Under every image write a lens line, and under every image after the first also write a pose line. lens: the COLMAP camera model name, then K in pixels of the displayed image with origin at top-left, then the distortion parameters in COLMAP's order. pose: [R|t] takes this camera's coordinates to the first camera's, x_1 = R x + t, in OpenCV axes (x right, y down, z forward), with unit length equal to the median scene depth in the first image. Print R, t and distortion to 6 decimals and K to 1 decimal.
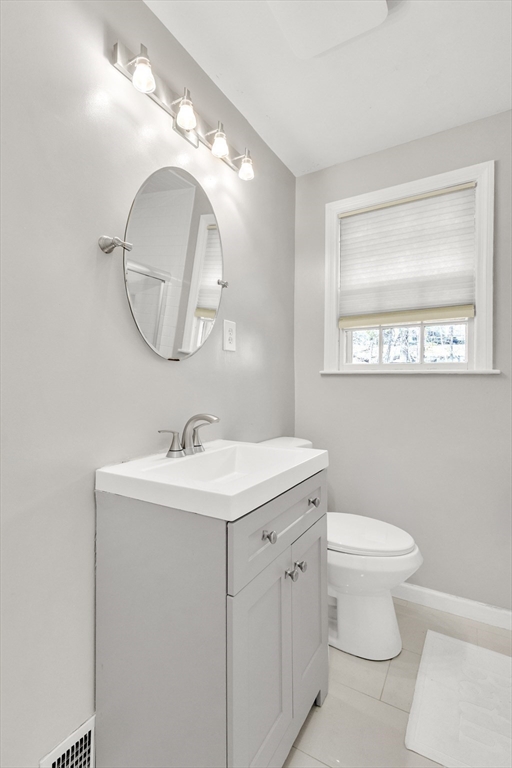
lens RADIAL K [[359.7, 0, 256.4], [0, 359.7, 383.5], [0, 0, 1]] dist [0.009209, -0.001286]
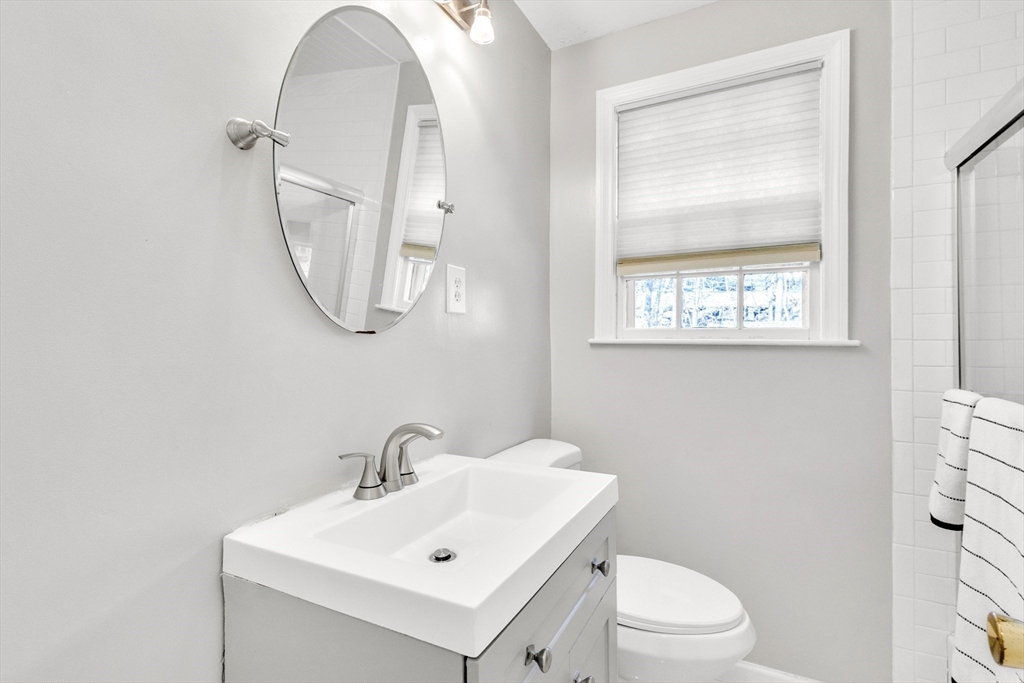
lens RADIAL K [[479.6, 0, 511.3], [0, 479.6, 343.1], [0, 0, 1]] dist [0.009209, -0.001286]
pose [[0.998283, -0.004407, 0.058404, -0.025429], [0.004353, 0.999990, 0.001062, -0.035493], [-0.058408, -0.000806, 0.998292, 0.137098]]
